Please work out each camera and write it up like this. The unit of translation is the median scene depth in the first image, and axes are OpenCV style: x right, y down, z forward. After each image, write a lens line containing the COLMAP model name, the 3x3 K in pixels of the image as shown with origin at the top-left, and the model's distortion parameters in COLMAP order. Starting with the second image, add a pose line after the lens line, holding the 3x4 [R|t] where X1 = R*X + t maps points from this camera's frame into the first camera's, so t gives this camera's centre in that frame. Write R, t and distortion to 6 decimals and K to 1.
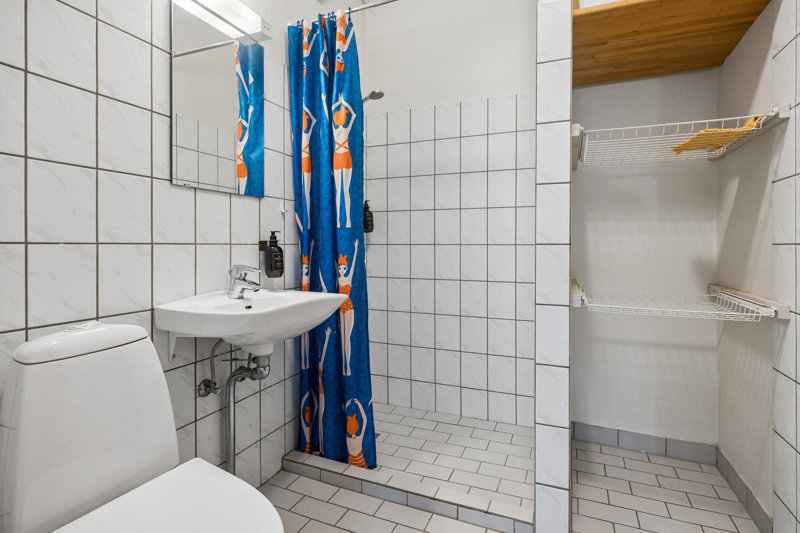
lens RADIAL K [[392.8, 0, 406.4], [0, 392.8, 252.7], [0, 0, 1]] dist [-0.001015, -0.000006]
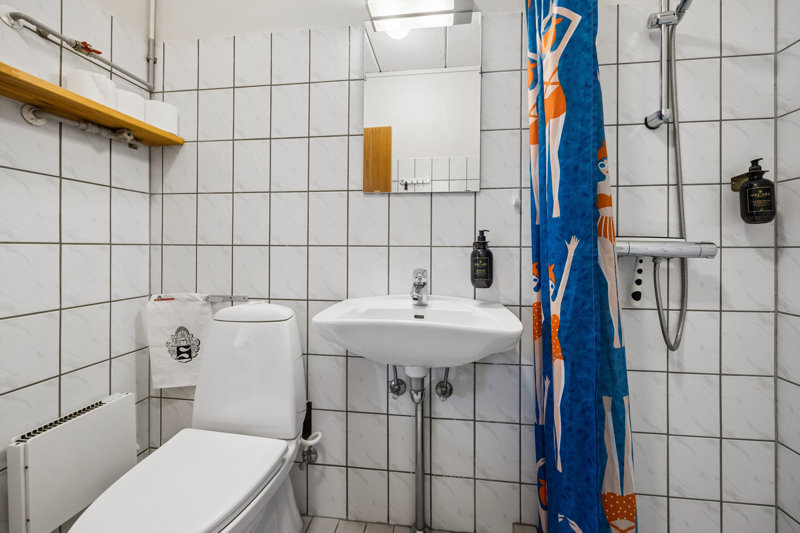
lens RADIAL K [[330.9, 0, 401.7], [0, 330.9, 250.2], [0, 0, 1]] dist [0.001622, 0.000026]
pose [[0.268182, 0.004711, -0.963357, 0.270738], [-0.022433, 0.999747, -0.001356, -0.009164], [0.963107, 0.021975, 0.268220, 0.654527]]
